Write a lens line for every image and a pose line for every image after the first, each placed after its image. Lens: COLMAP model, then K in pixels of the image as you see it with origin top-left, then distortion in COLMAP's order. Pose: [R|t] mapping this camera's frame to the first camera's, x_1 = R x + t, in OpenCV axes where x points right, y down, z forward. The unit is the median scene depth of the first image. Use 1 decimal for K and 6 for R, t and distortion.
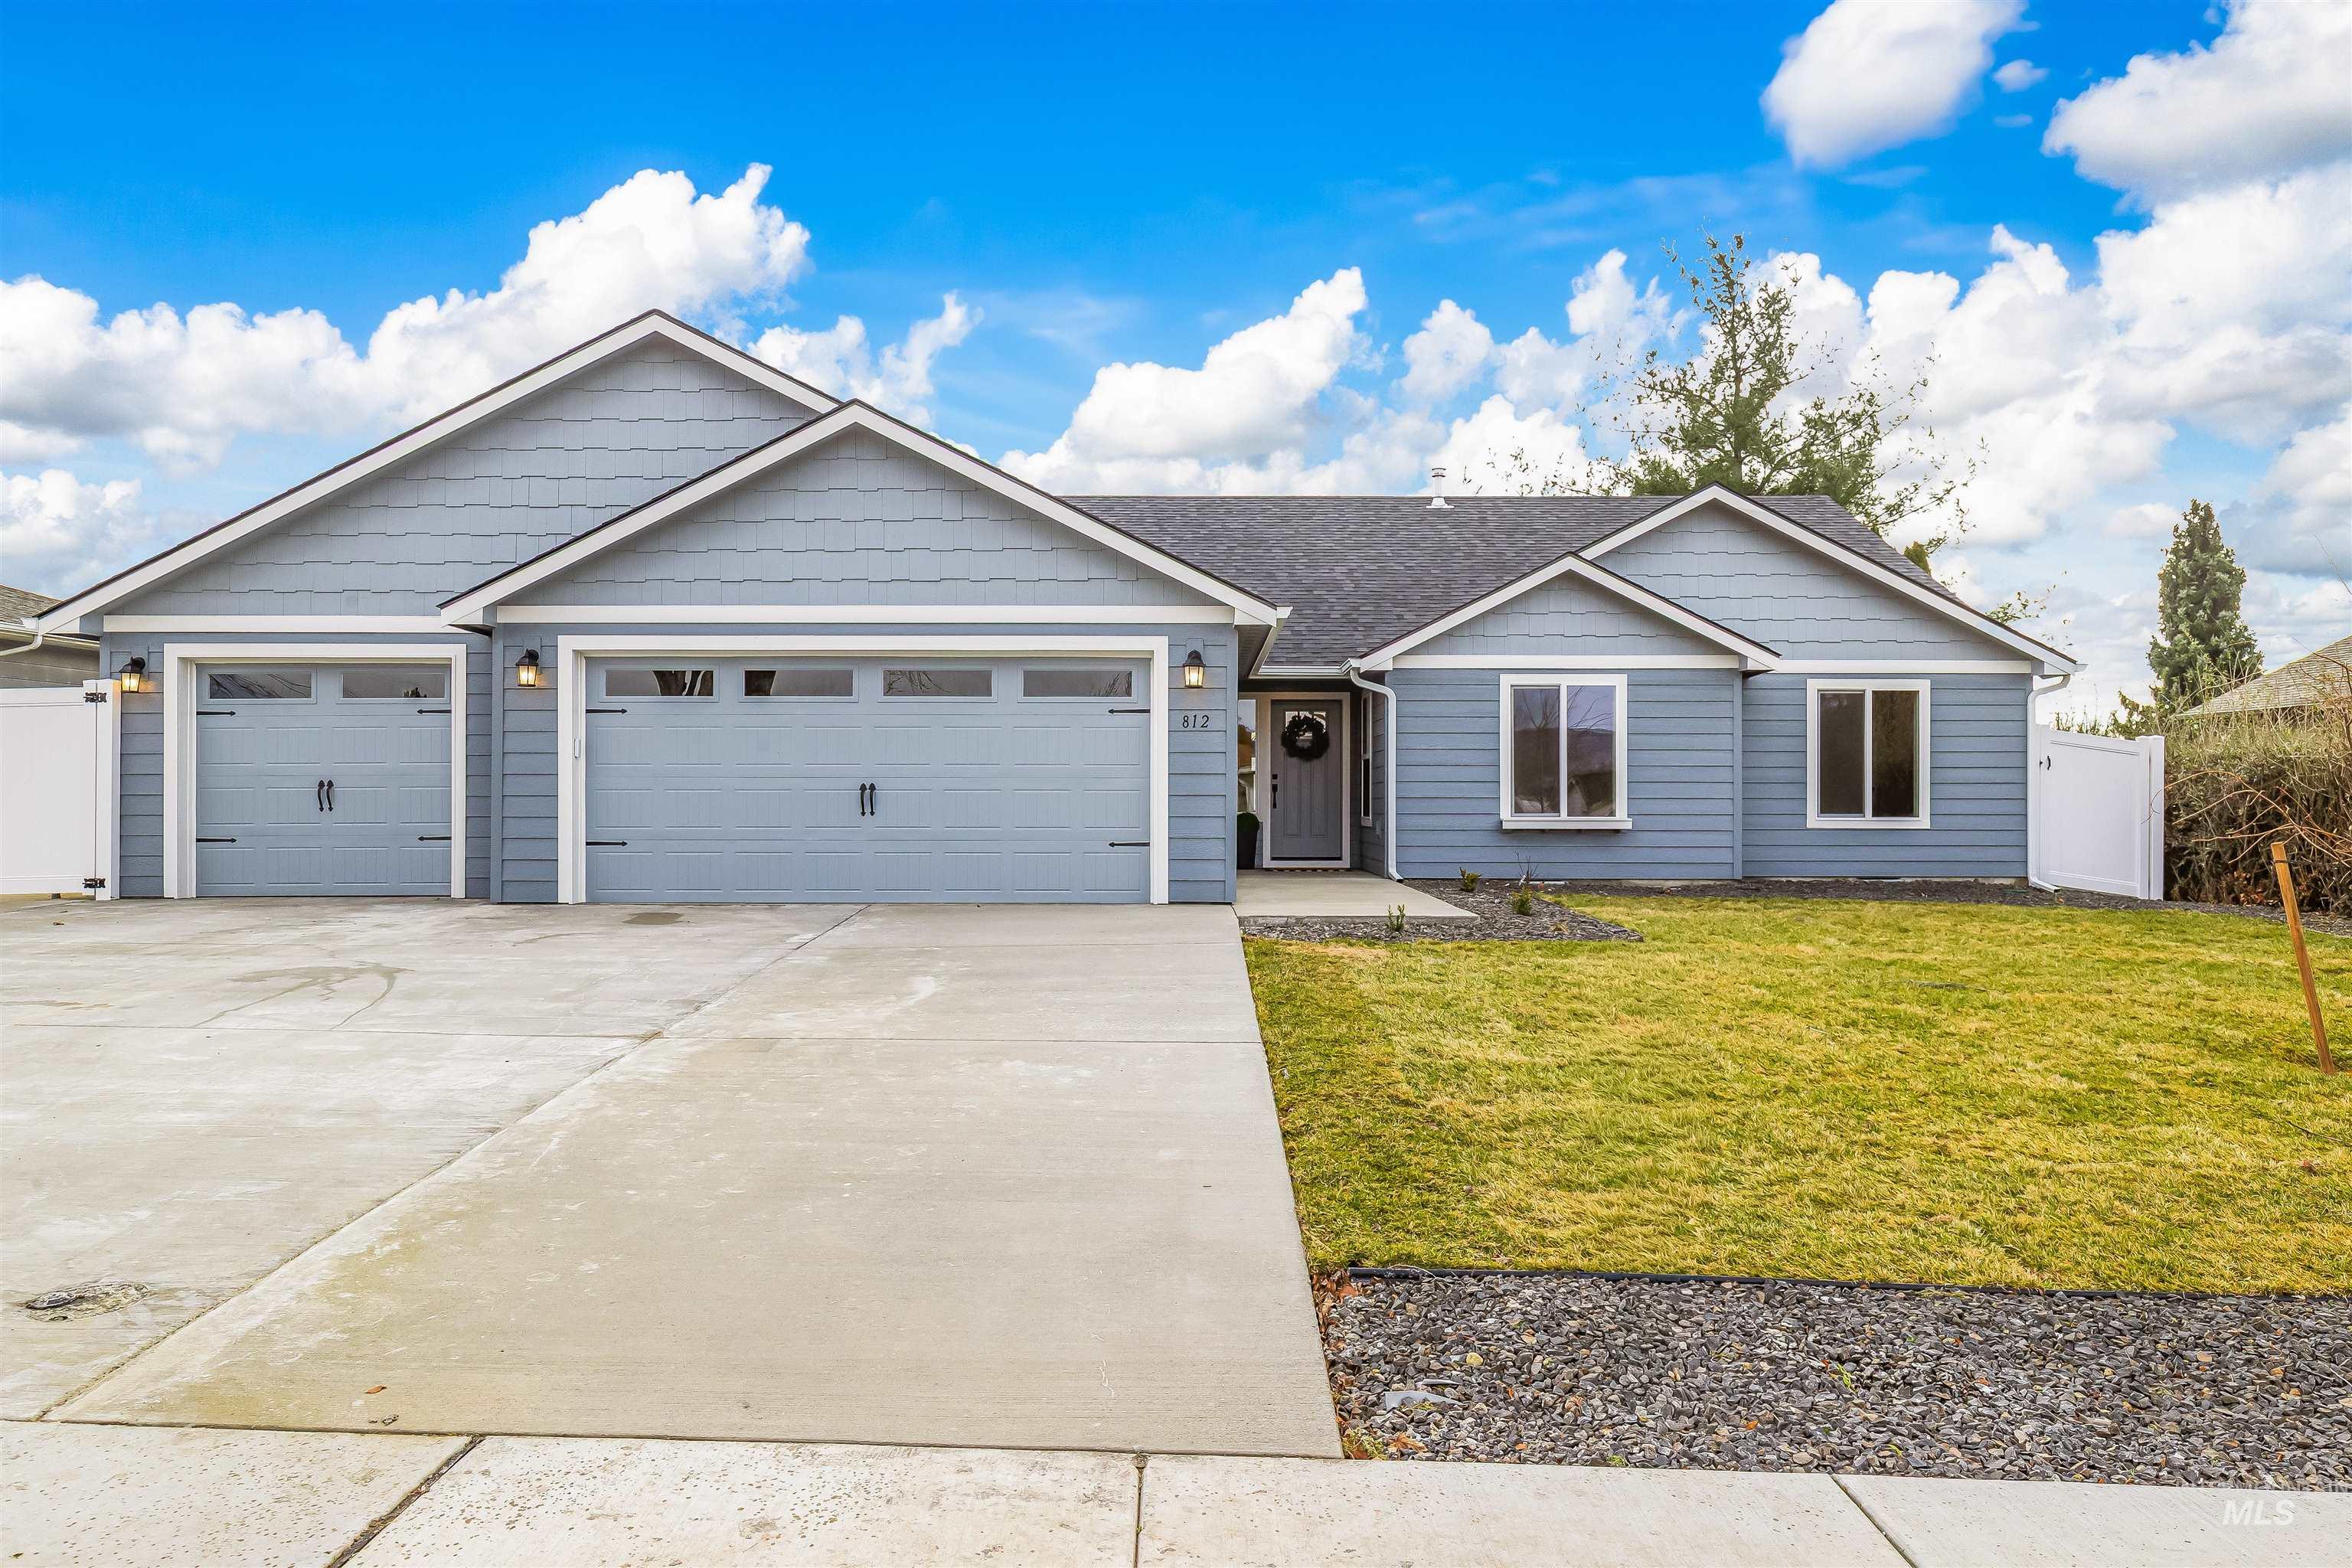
lens RADIAL K [[1575.1, 0, 1176.0], [0, 1575.1, 784.0], [0, 0, 1]] dist [0.005386, -0.000798]
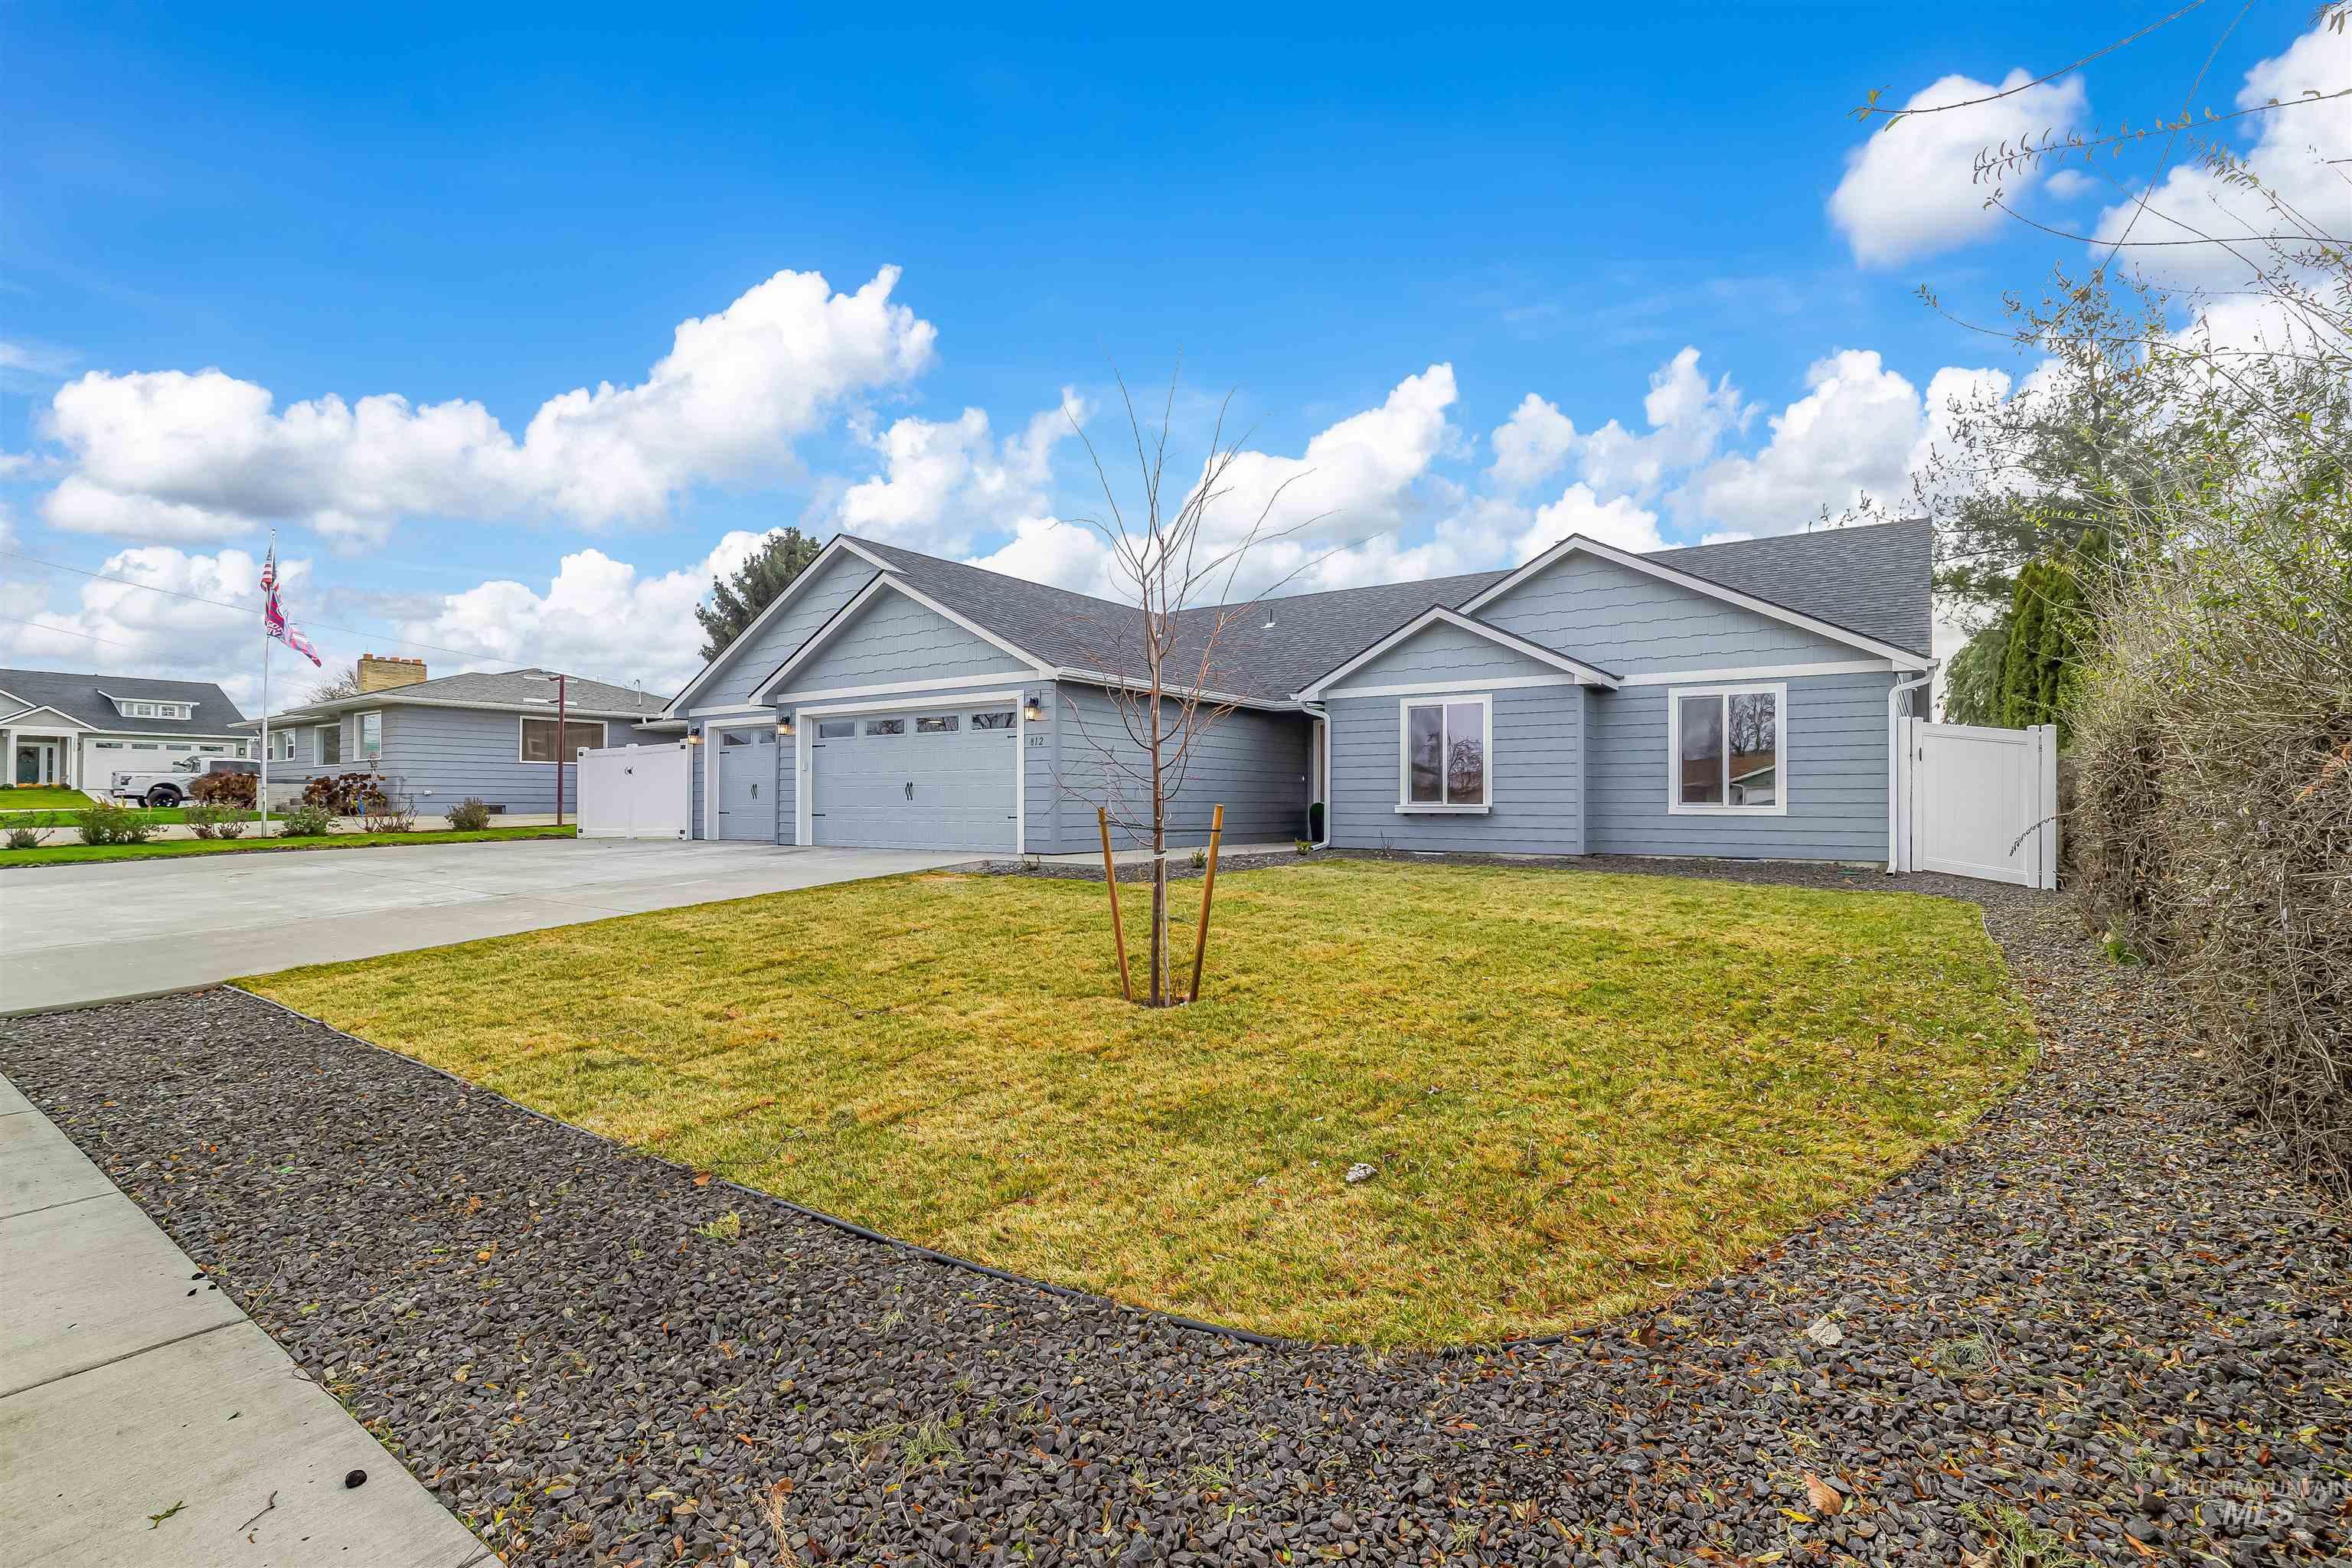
lens RADIAL K [[1079.9, 0, 1181.4], [0, 1079.9, 791.4], [0, 0, 1]] dist [-0.002072, -0.000503]
pose [[0.828343, -0.006093, -0.560189, 0.599939], [0.006107, 0.999980, -0.001847, 0.010738], [0.560189, -0.001891, 0.828363, 0.135421]]
